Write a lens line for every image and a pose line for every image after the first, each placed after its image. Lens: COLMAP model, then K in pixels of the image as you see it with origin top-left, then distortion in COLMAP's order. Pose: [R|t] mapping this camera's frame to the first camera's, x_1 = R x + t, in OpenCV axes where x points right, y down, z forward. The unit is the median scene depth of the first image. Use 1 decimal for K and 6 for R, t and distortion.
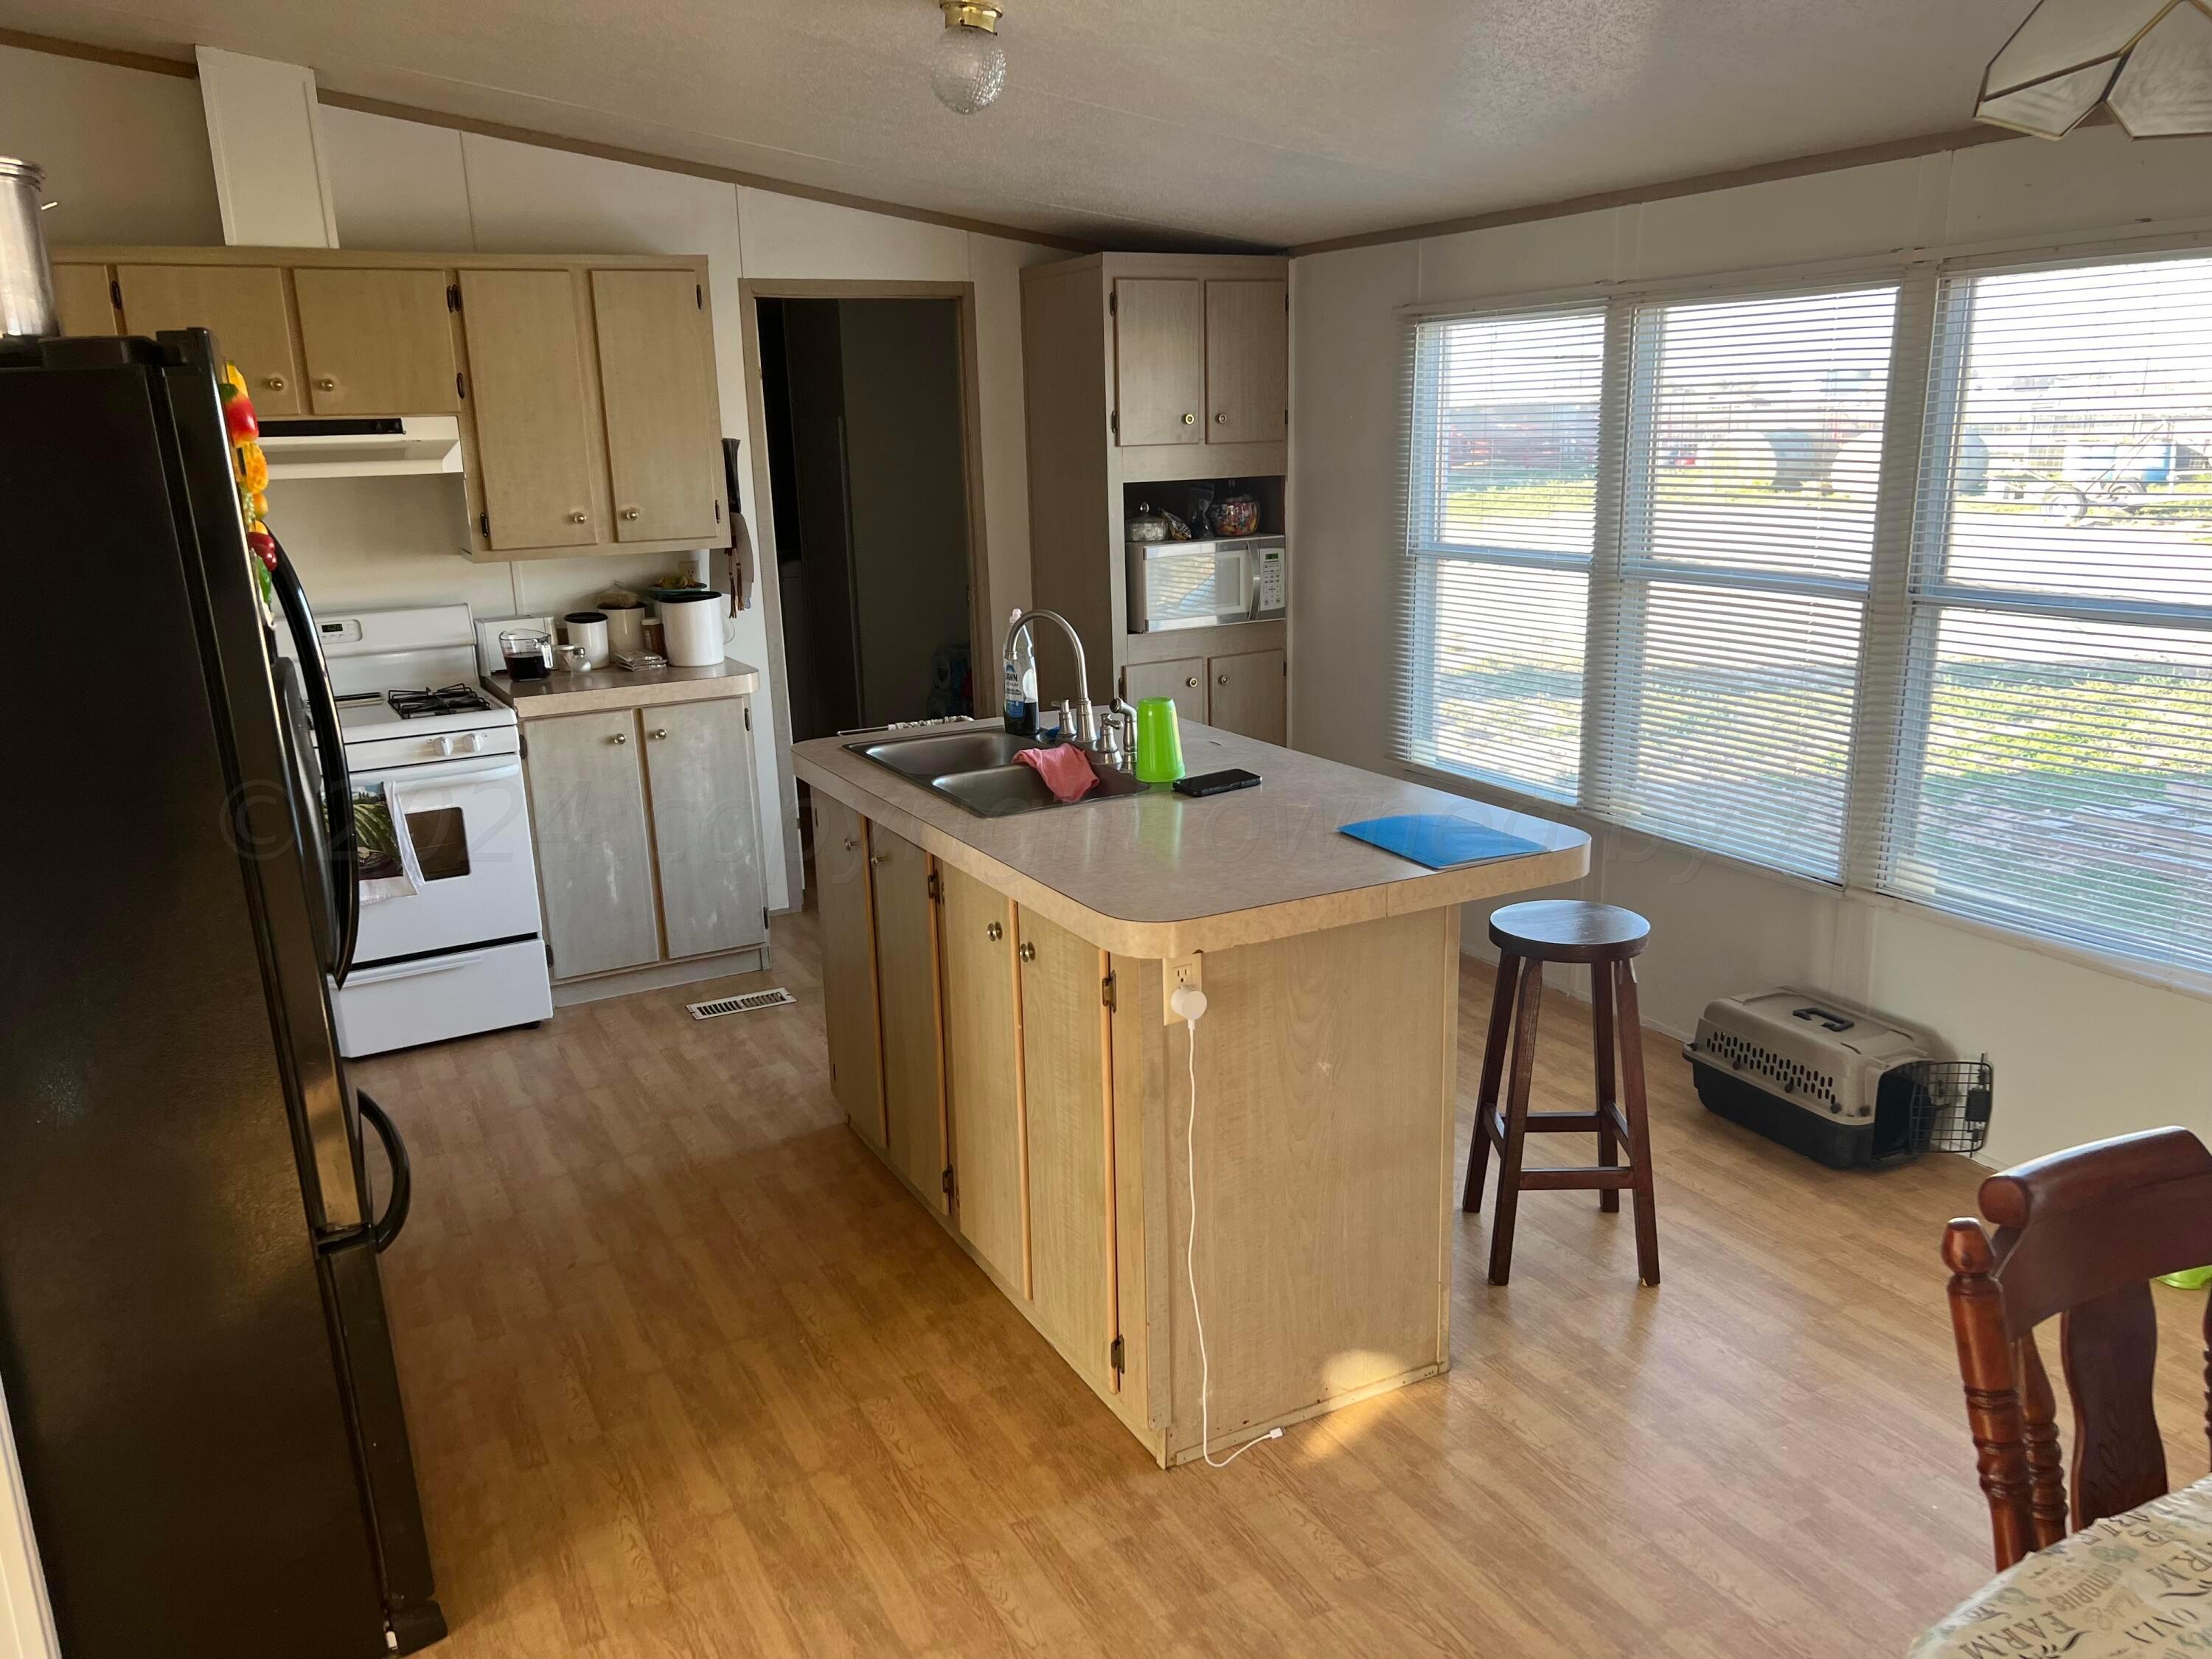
lens RADIAL K [[1678.4, 0, 1106.0], [0, 1678.4, 829.5], [0, 0, 1]] dist [0.053608, -0.073376]
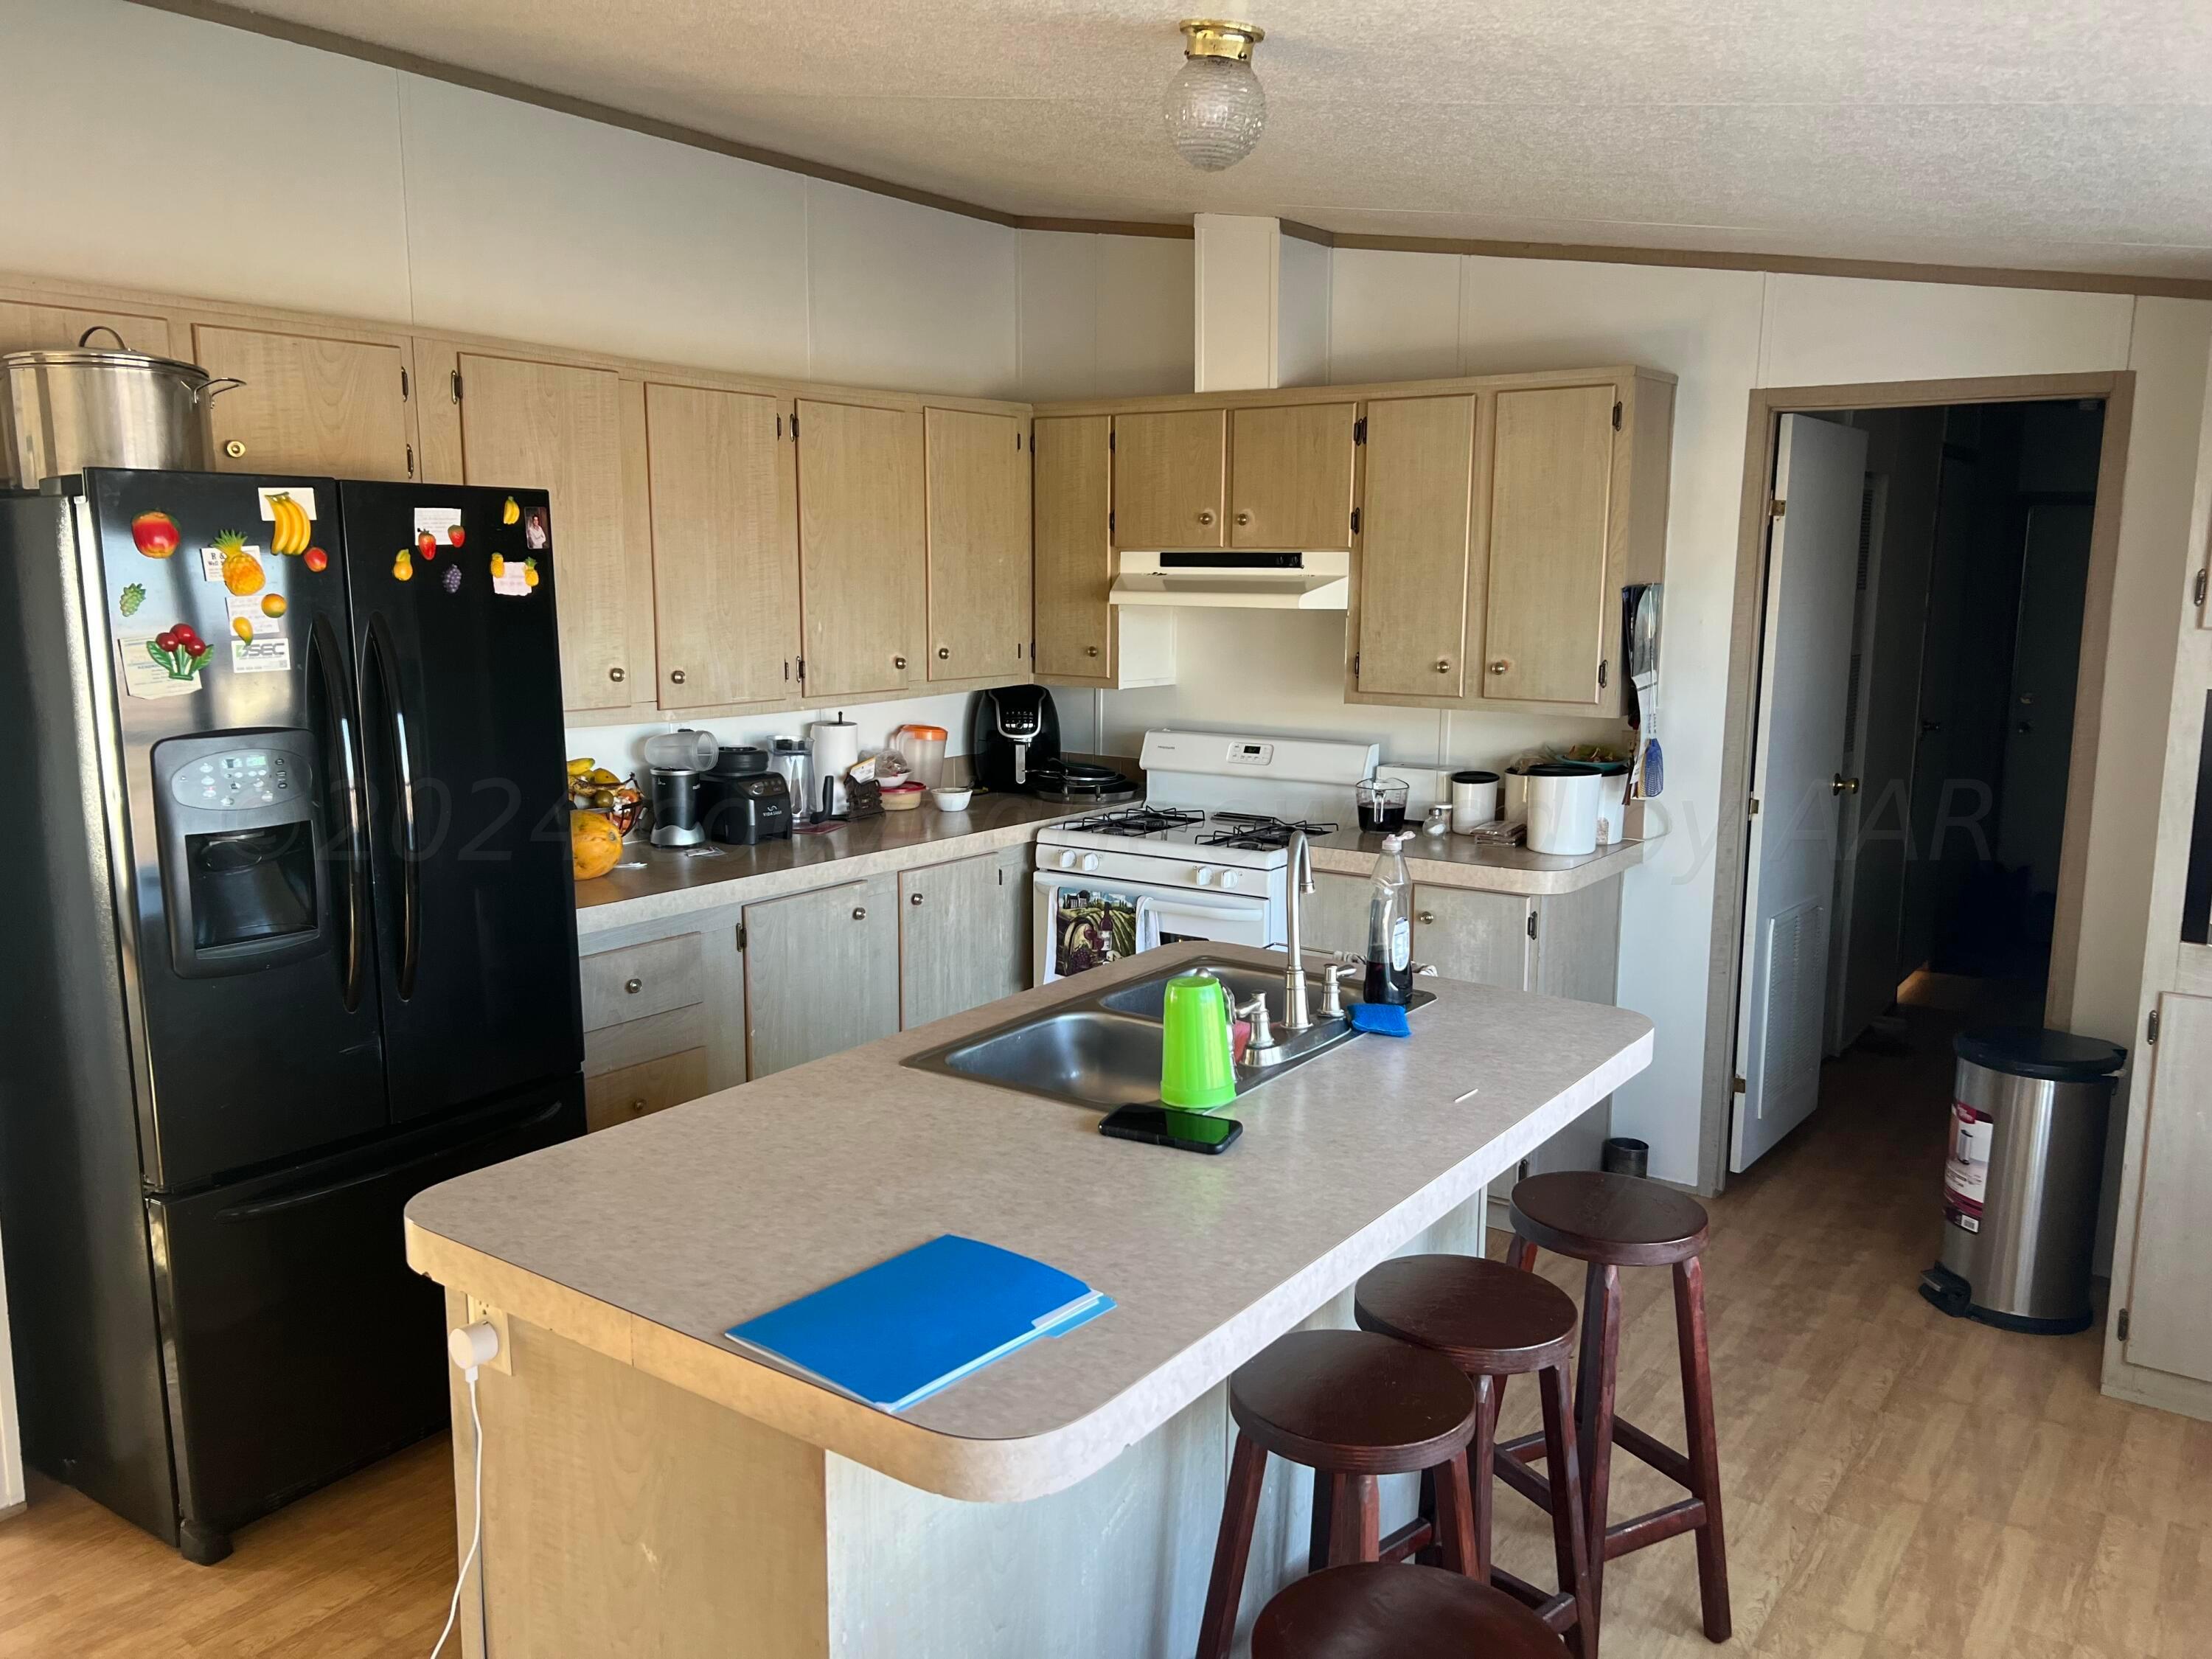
lens RADIAL K [[1678.4, 0, 1106.0], [0, 1678.4, 829.5], [0, 0, 1]] dist [0.053608, -0.073376]
pose [[0.452171, 0.172192, -0.875152, 0.424189], [-0.234668, 0.969586, 0.069525, -0.126364], [0.860507, 0.173933, 0.478826, 0.453754]]
